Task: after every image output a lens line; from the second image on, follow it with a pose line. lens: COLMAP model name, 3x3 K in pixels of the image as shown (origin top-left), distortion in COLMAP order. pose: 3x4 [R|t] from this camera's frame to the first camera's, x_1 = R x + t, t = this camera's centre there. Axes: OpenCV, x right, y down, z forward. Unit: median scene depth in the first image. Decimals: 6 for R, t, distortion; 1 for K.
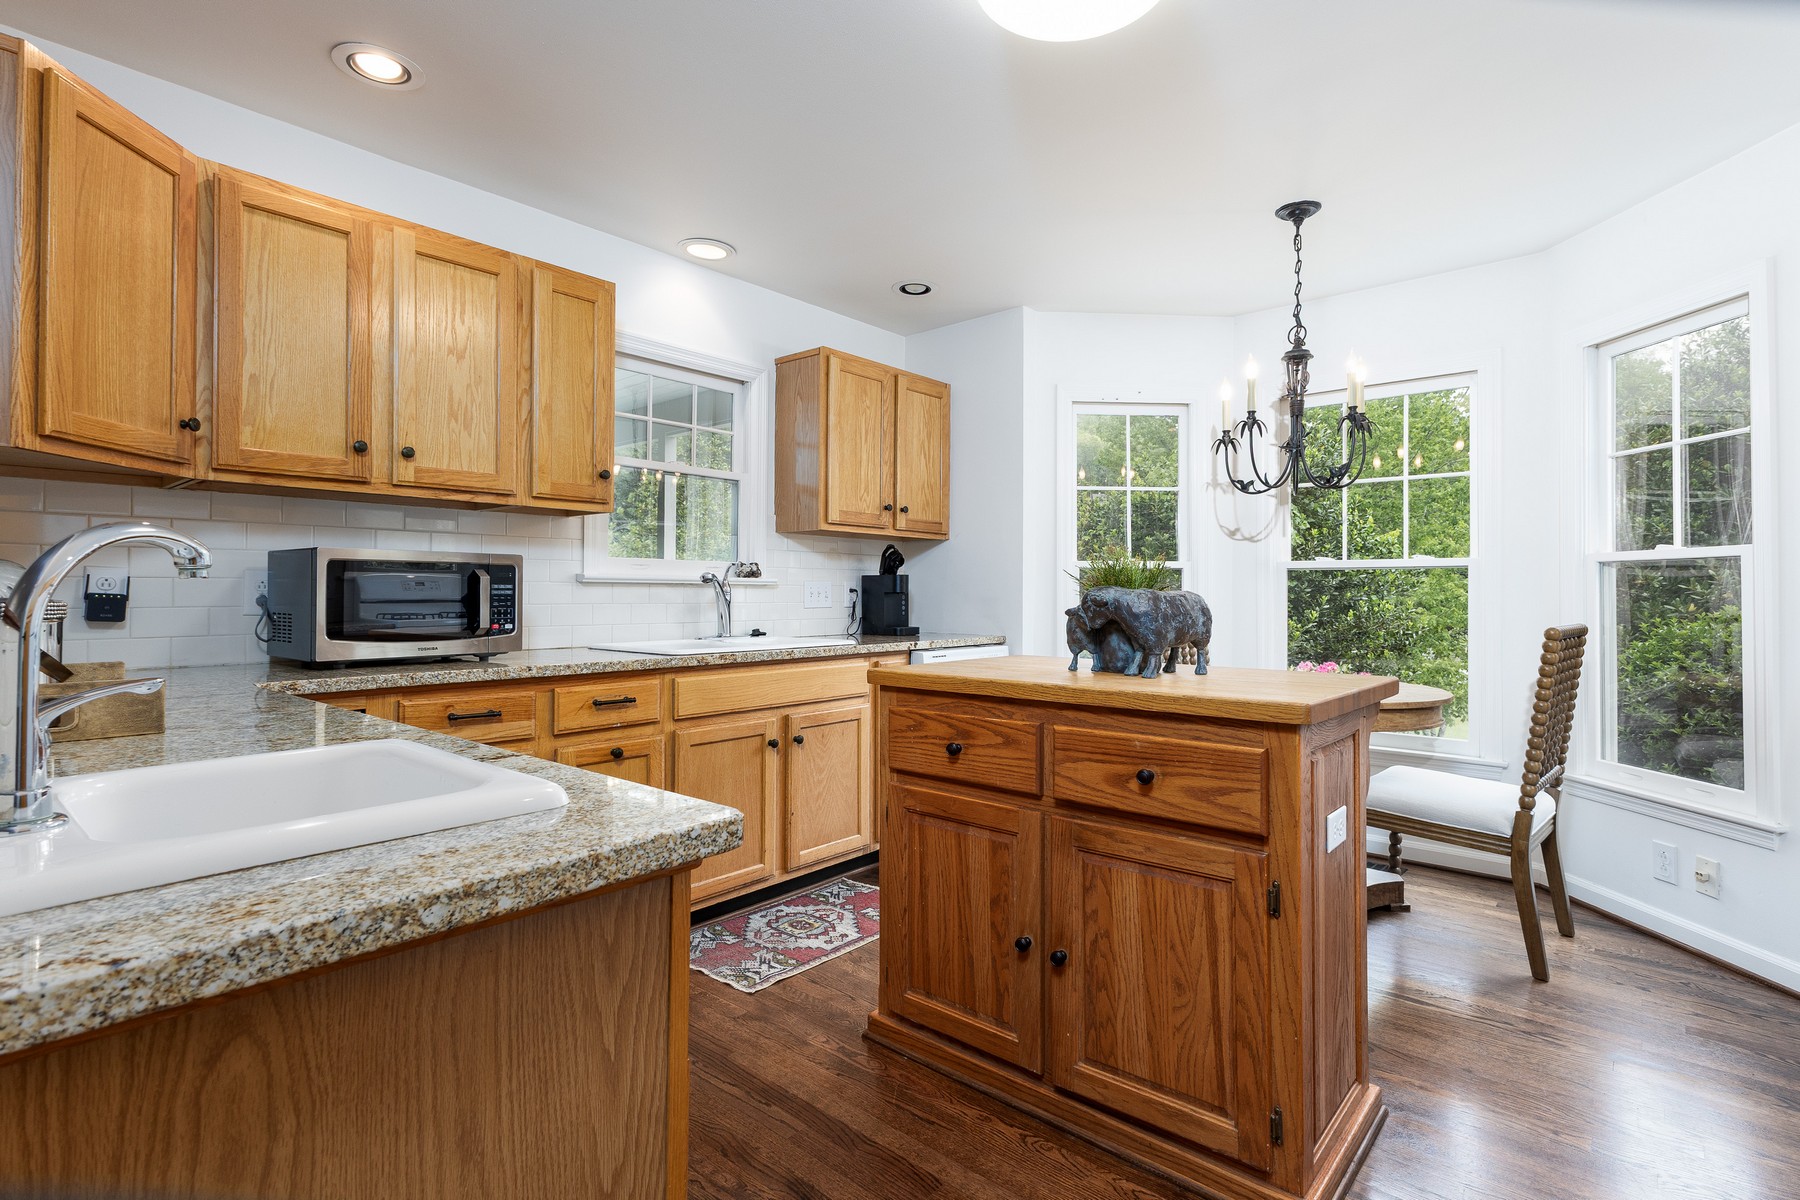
lens RADIAL K [[826.5, 0, 900.0], [0, 826.5, 600.0], [0, 0, 1]] dist [0.001053, -0.000009]
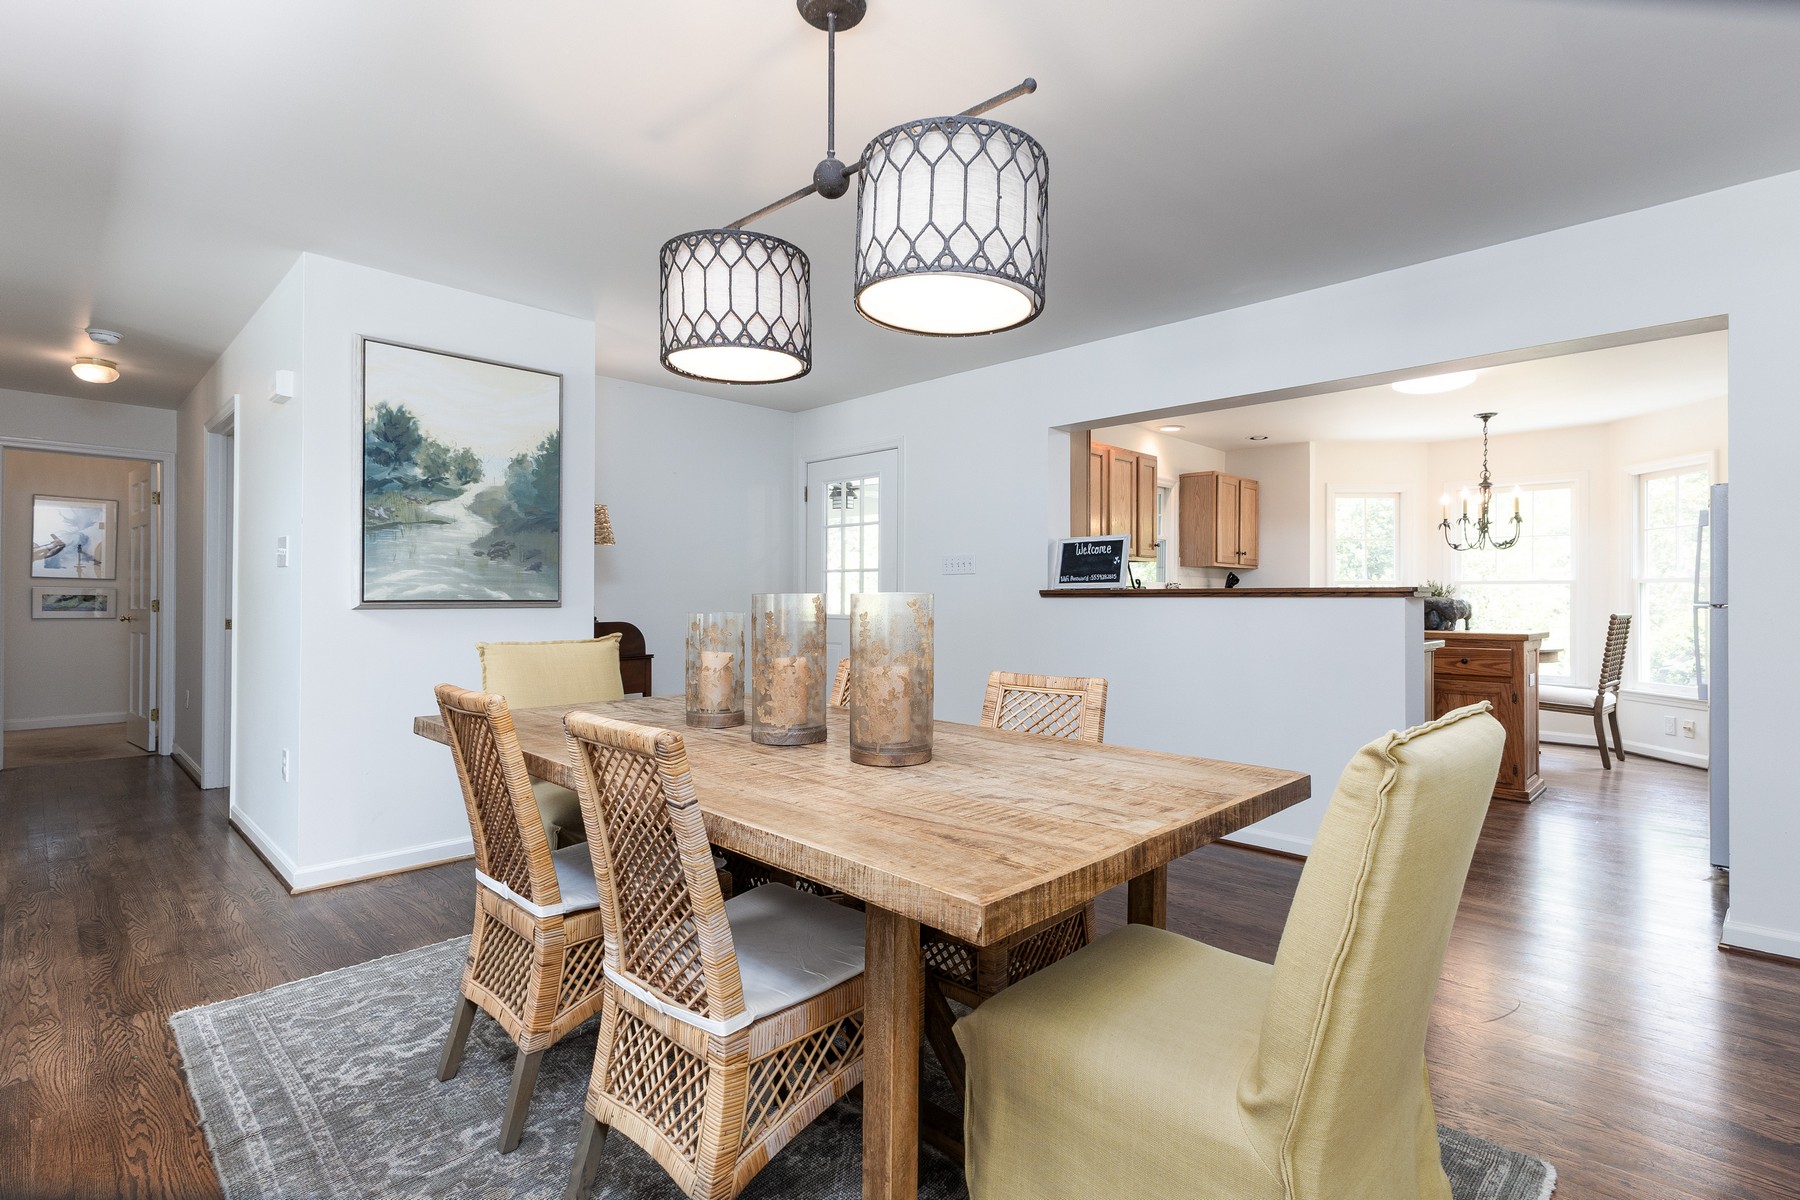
lens RADIAL K [[826.5, 0, 900.0], [0, 826.5, 600.0], [0, 0, 1]] dist [0.001053, -0.000009]
pose [[0.998188, -0.005427, -0.059929, -0.910775], [0.005388, 0.999985, -0.000823, -0.008776], [0.059932, 0.000499, 0.998202, -1.228024]]
